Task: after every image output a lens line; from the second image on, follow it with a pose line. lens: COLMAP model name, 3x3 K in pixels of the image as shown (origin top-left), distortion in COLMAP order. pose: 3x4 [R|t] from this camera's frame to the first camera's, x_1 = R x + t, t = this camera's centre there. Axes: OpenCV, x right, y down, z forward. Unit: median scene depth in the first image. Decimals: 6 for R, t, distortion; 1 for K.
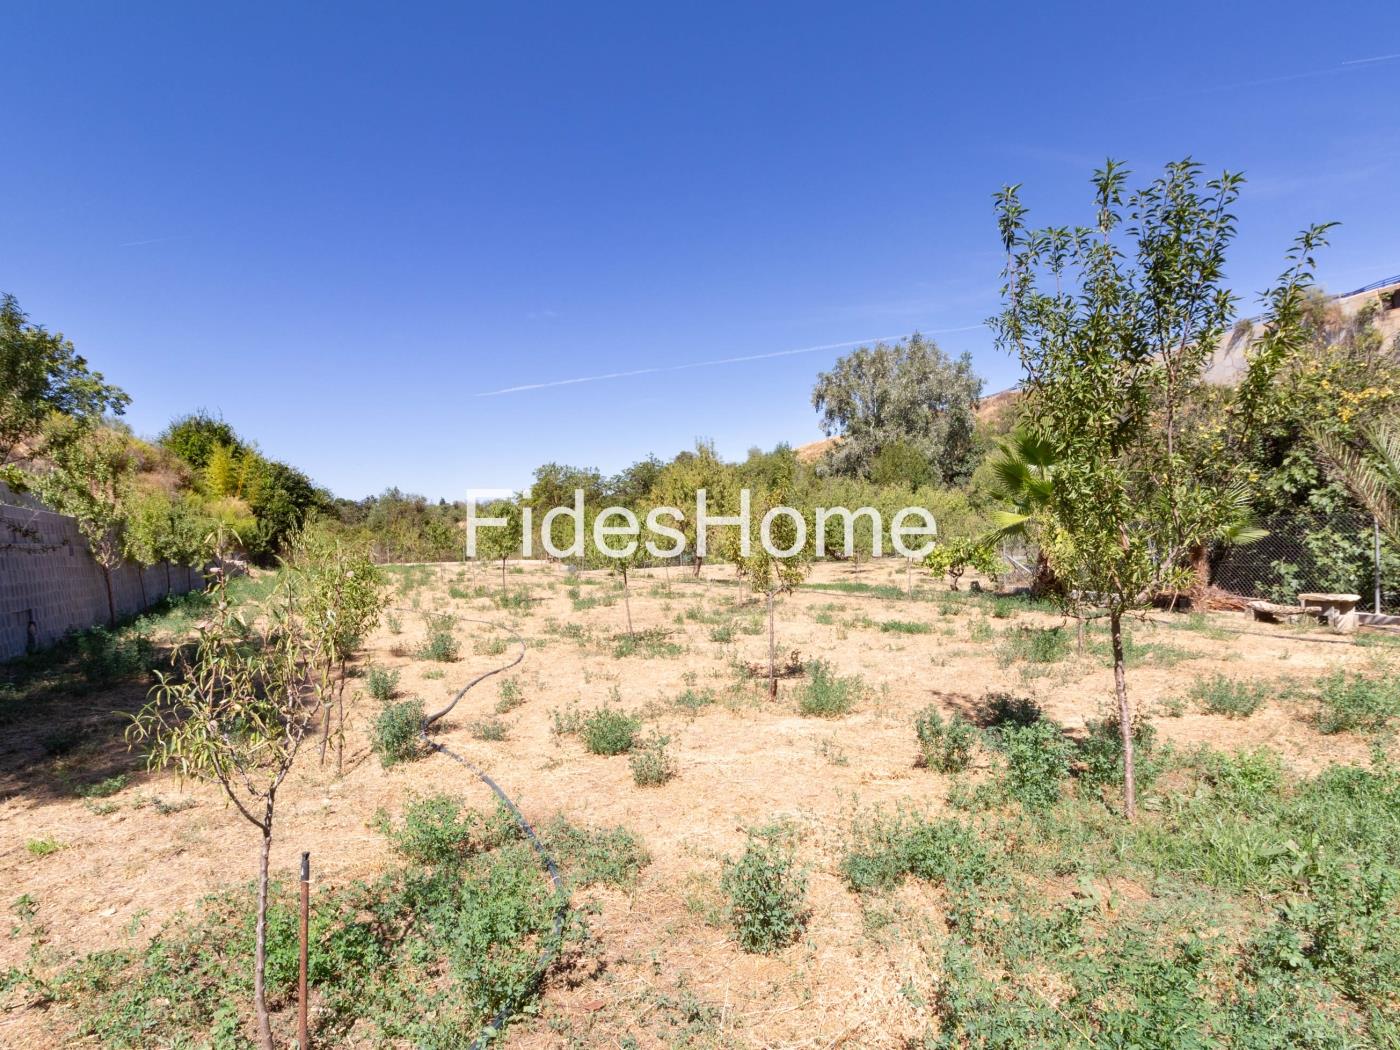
lens RADIAL K [[798.9, 0, 696.2], [0, 798.9, 529.3], [0, 0, 1]] dist [-0.000833, -0.000923]
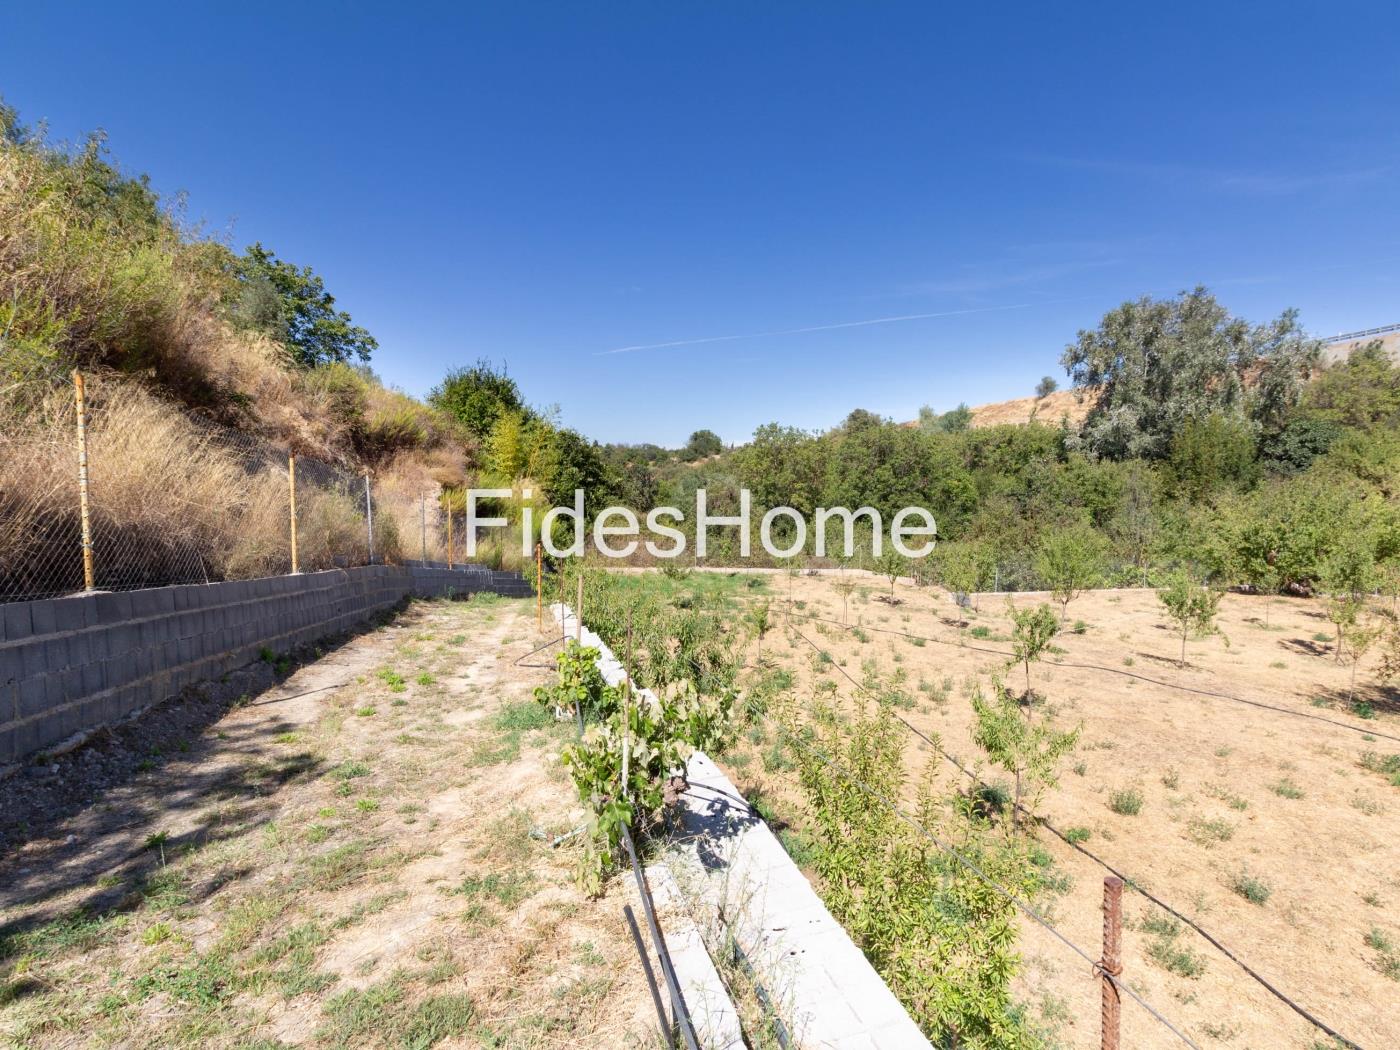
lens RADIAL K [[732.5, 0, 699.1], [0, 732.5, 518.5], [0, 0, 1]] dist [-0.003481, 0.003526]
pose [[0.987161, 0.058196, -0.148752, -0.326202], [-0.048996, 0.996696, 0.064779, -0.058381], [0.152031, -0.056659, 0.986750, 0.350610]]
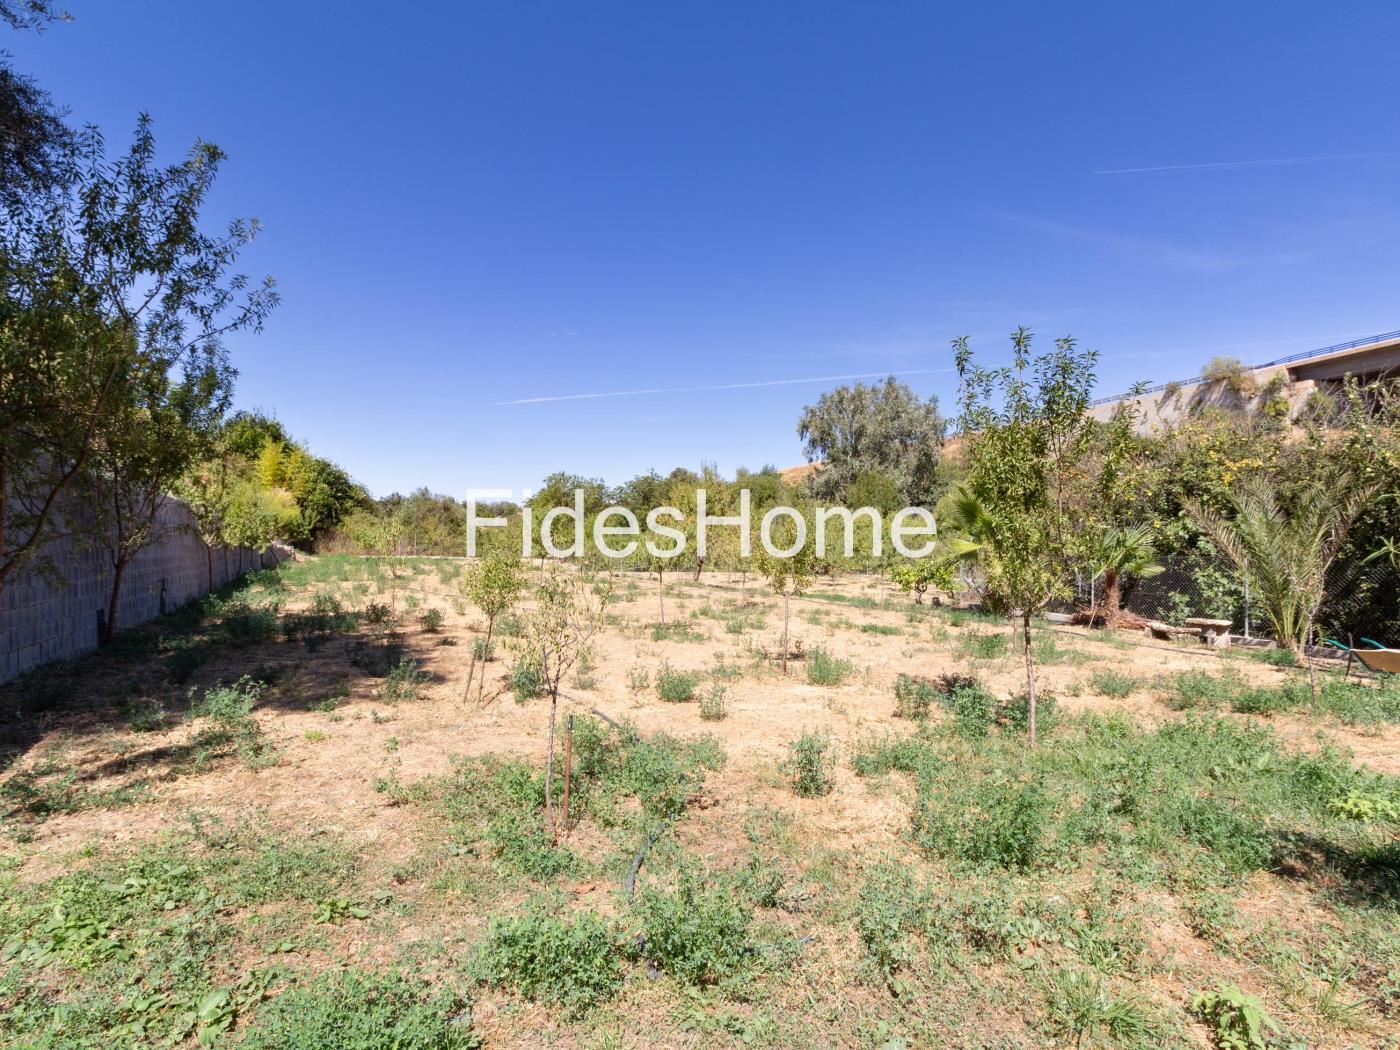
lens RADIAL K [[732.5, 0, 713.7], [0, 732.5, 492.6], [0, 0, 1]] dist [-0.003481, 0.003526]
pose [[0.997710, 0.056315, 0.037458, -0.015979], [-0.053813, 0.996449, -0.064762, -0.000682], [-0.040973, 0.062598, 0.997197, -0.043800]]
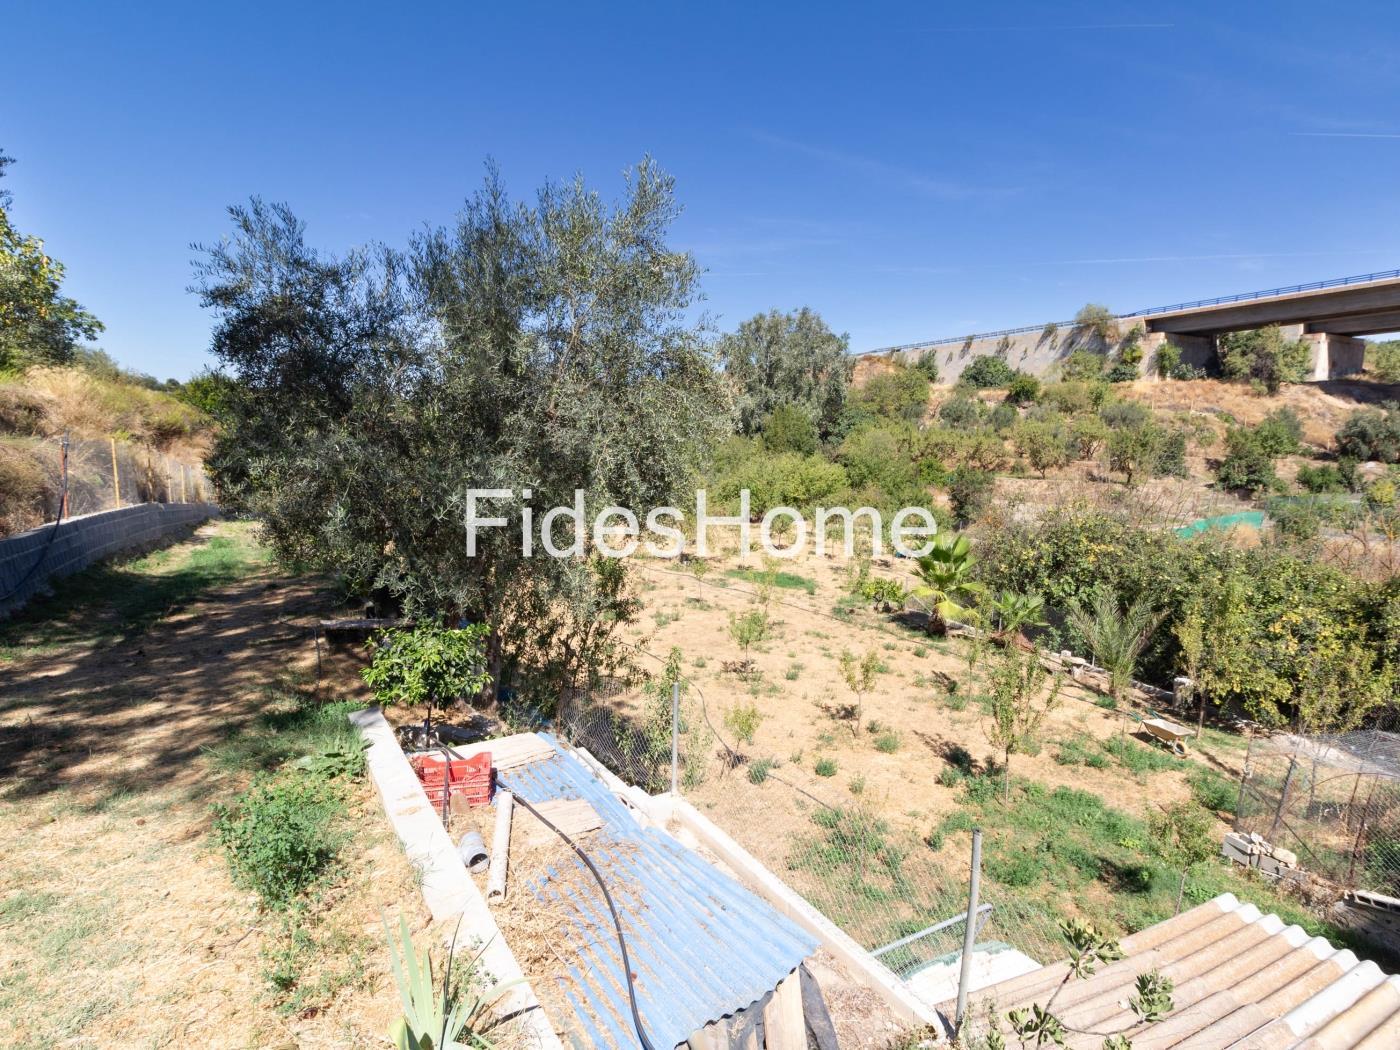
lens RADIAL K [[732.5, 0, 718.4], [0, 732.5, 509.2], [0, 0, 1]] dist [-0.003481, 0.003526]
pose [[0.977616, 0.054686, 0.203168, -0.149282], [-0.076160, 0.992126, 0.099423, -0.122085], [-0.196131, -0.112670, 0.974083, -0.183259]]
